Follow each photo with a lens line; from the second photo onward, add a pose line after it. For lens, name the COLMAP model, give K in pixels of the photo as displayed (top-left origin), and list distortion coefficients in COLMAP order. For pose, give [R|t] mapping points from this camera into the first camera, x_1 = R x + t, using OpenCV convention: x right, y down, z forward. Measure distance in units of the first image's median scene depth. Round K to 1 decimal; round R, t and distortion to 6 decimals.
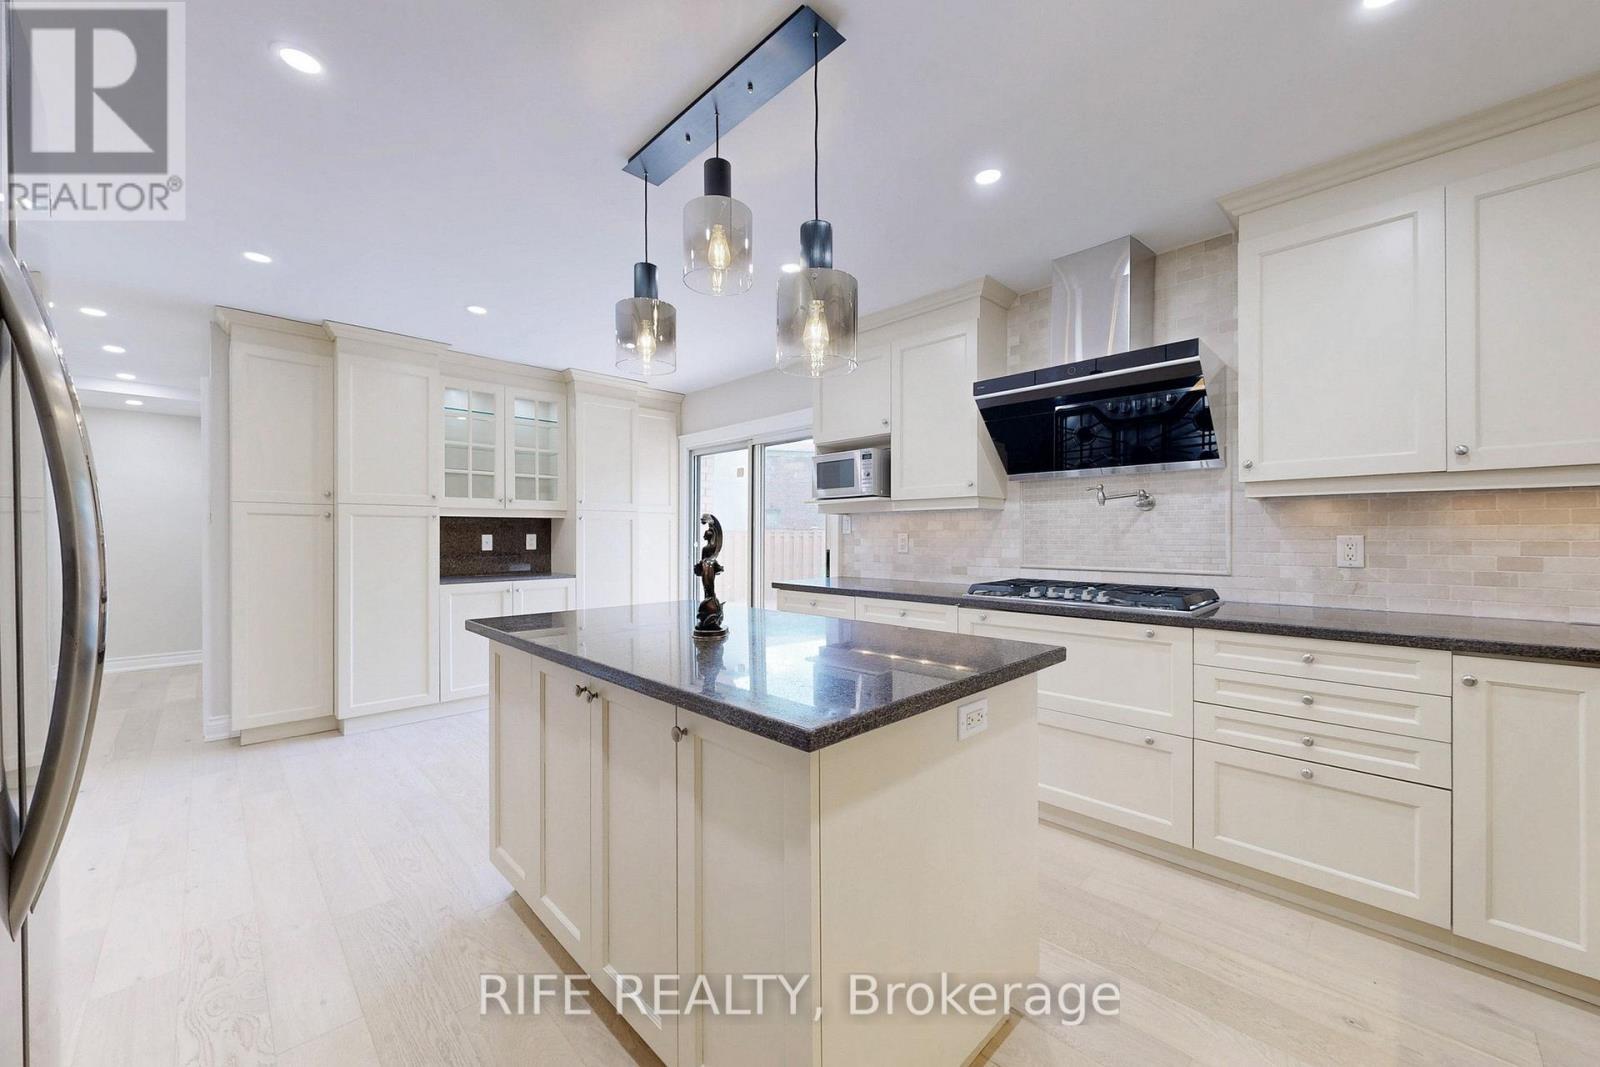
lens RADIAL K [[598.3, 0, 796.0], [0, 598.3, 537.6], [0, 0, 1]] dist [0.000912, 0.000073]
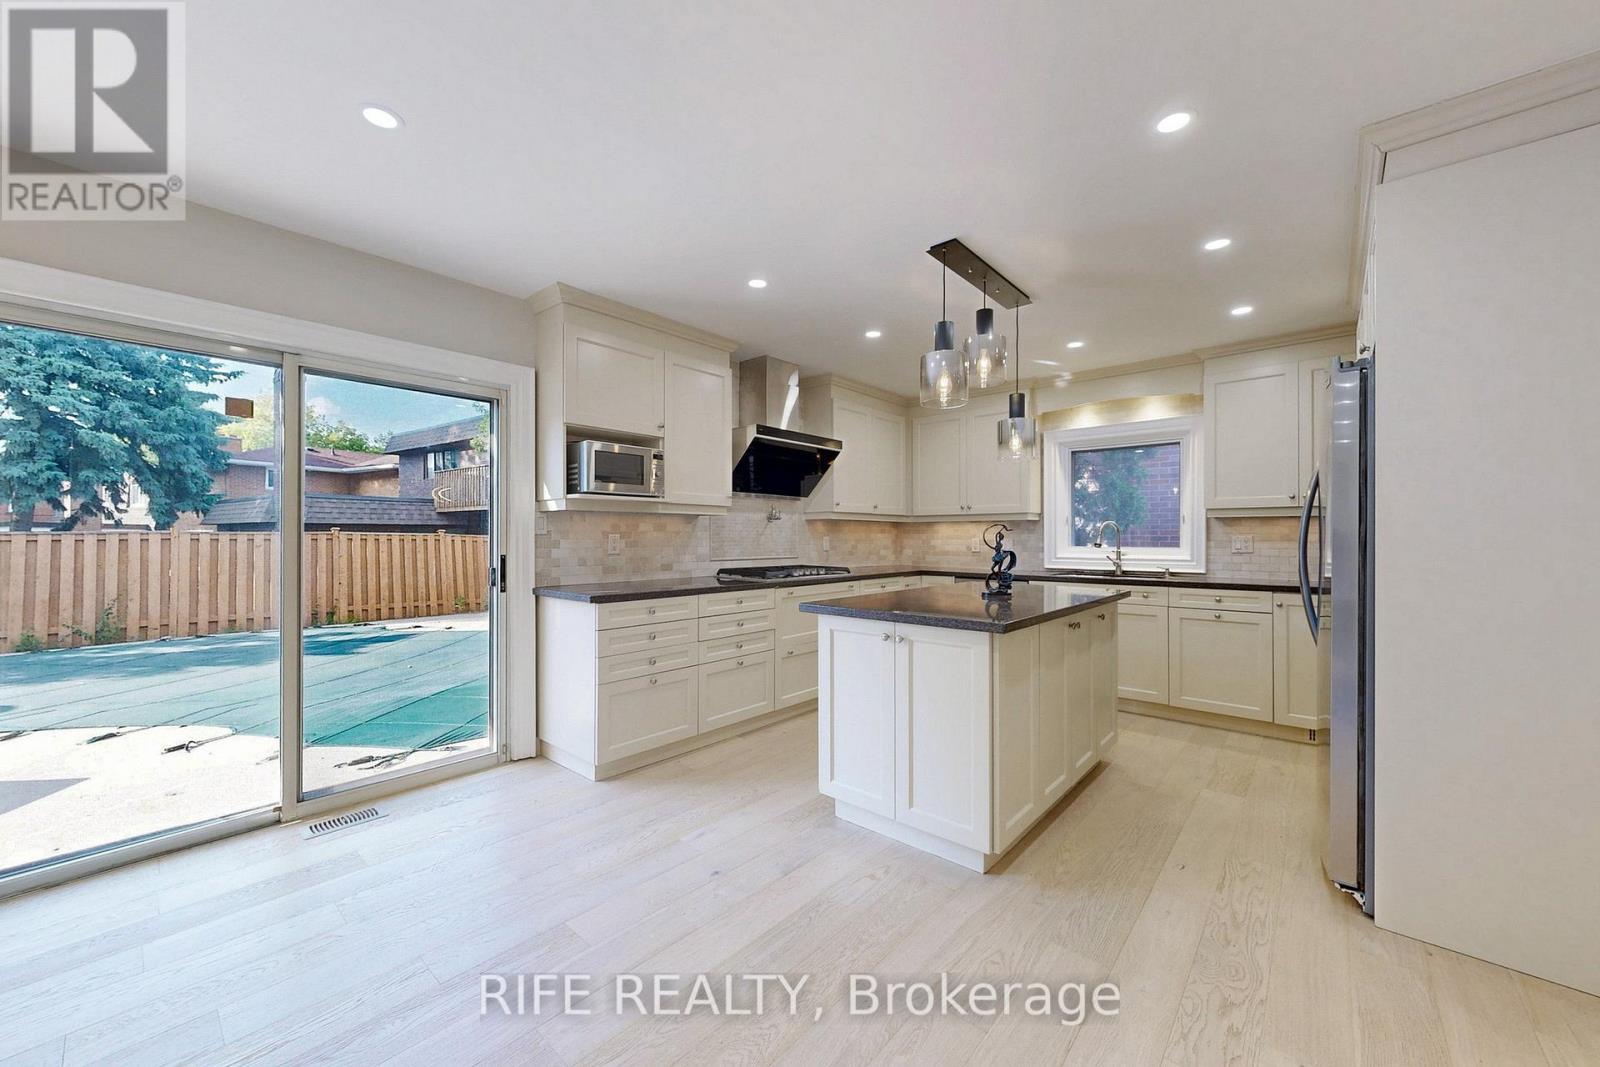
lens RADIAL K [[615.1, 0, 794.8], [0, 615.1, 534.0], [0, 0, 1]] dist [0.008403, 0.000032]
pose [[-0.072286, 0.005739, 0.997367, -1.109096], [0.001903, 0.999982, -0.005616, -0.001327], [-0.997382, 0.001492, -0.072296, 1.024393]]
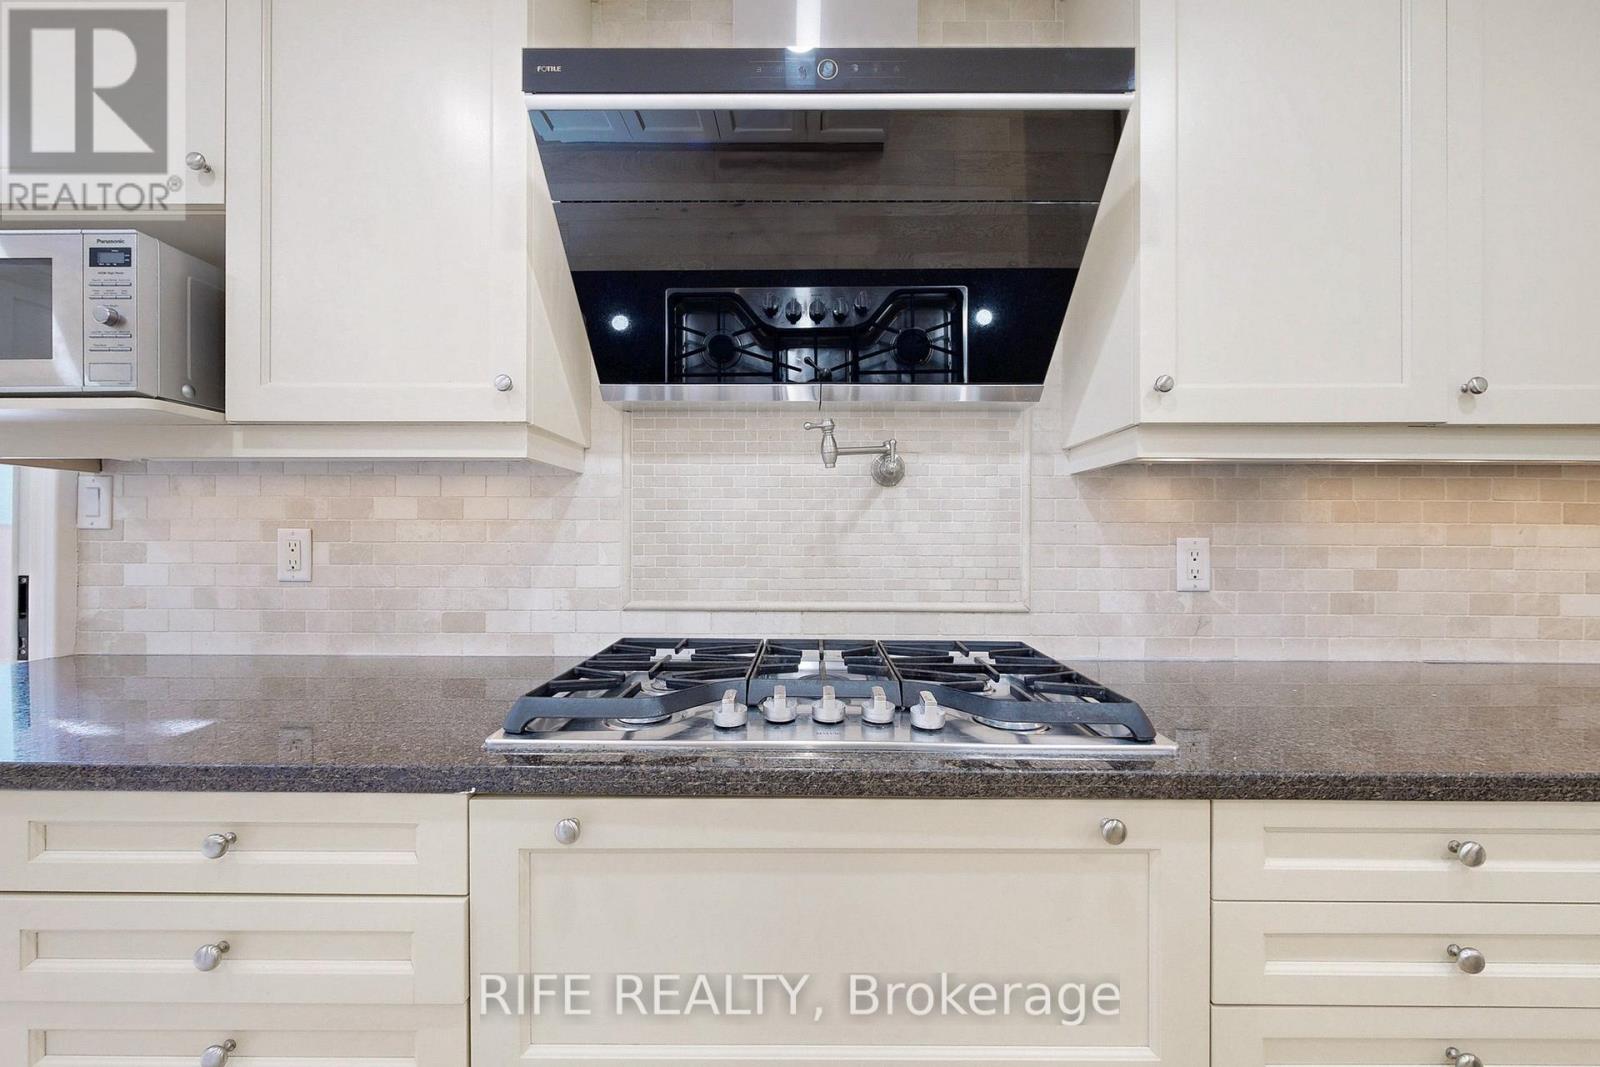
lens RADIAL K [[598.3, 0, 796.0], [0, 598.3, 537.6], [0, 0, 1]] dist [0.000912, 0.000073]
pose [[0.703557, 0.001871, 0.710636, 0.176674], [-0.002046, 0.999998, -0.000607, -0.001956], [-0.710636, -0.001027, 0.703560, 0.684998]]
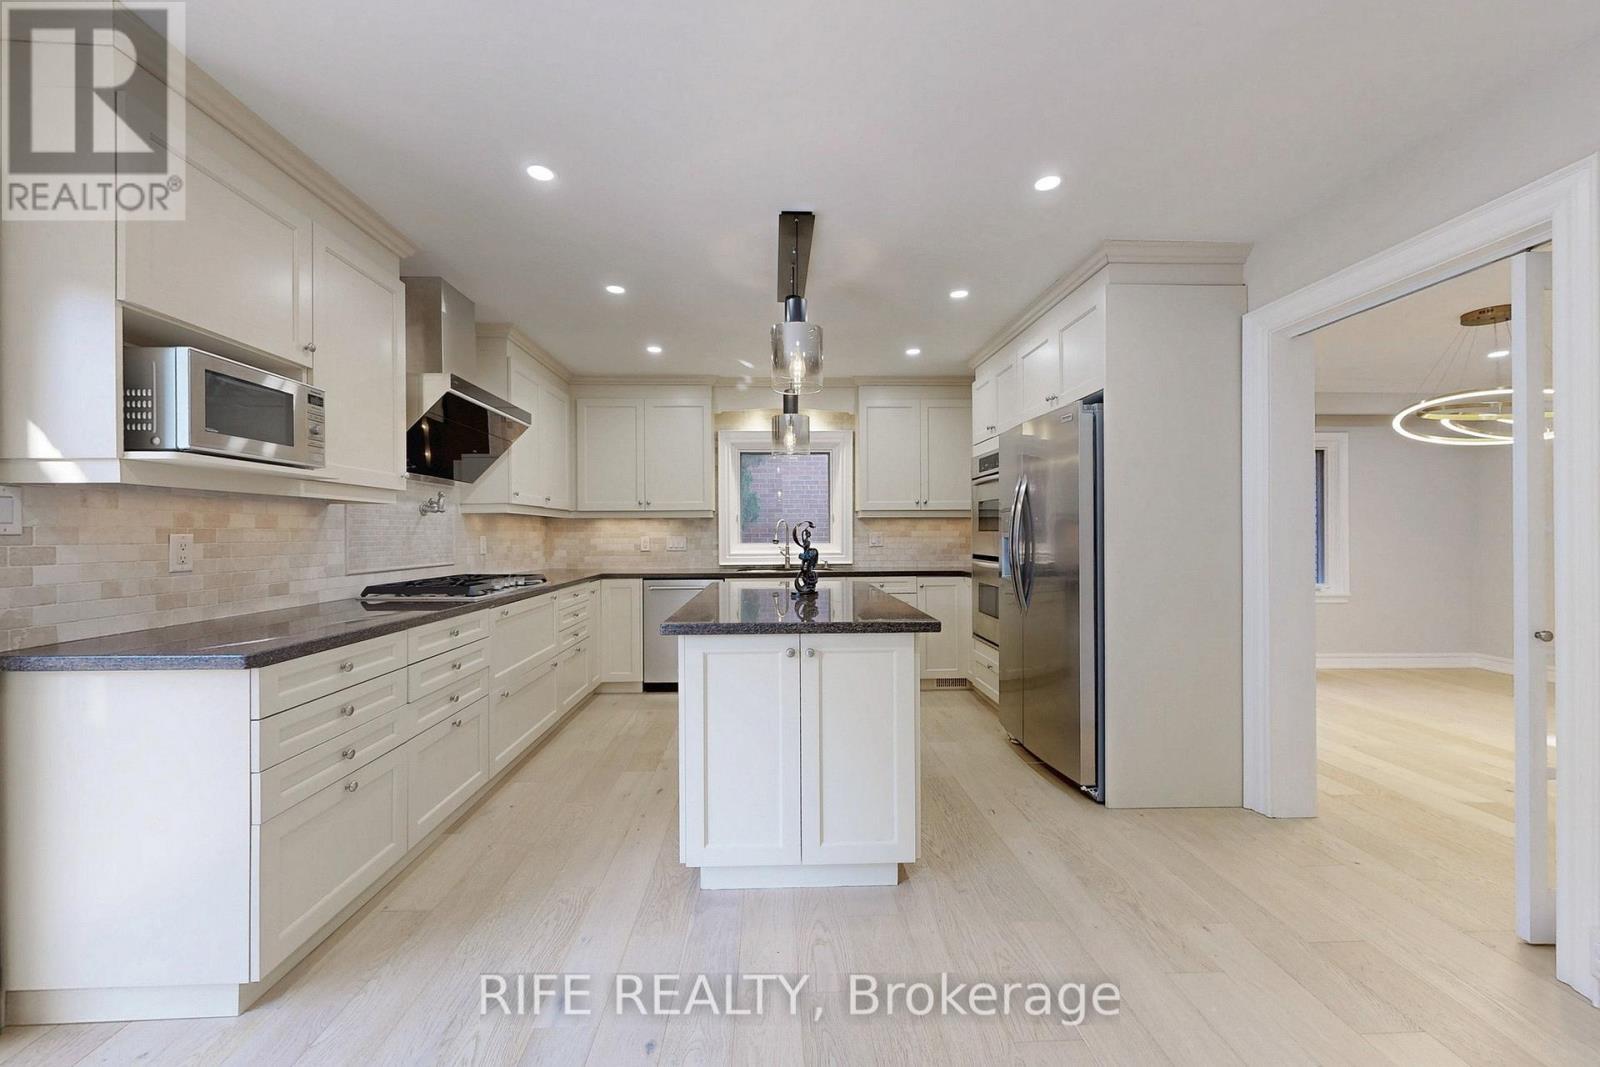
lens RADIAL K [[615.1, 0, 794.8], [0, 615.1, 534.0], [0, 0, 1]] dist [0.008403, 0.000032]
pose [[-0.742758, 0.005072, 0.669541, -0.754467], [0.008204, 0.999965, 0.001527, -0.004111], [-0.669510, 0.006627, -0.742773, 1.372079]]
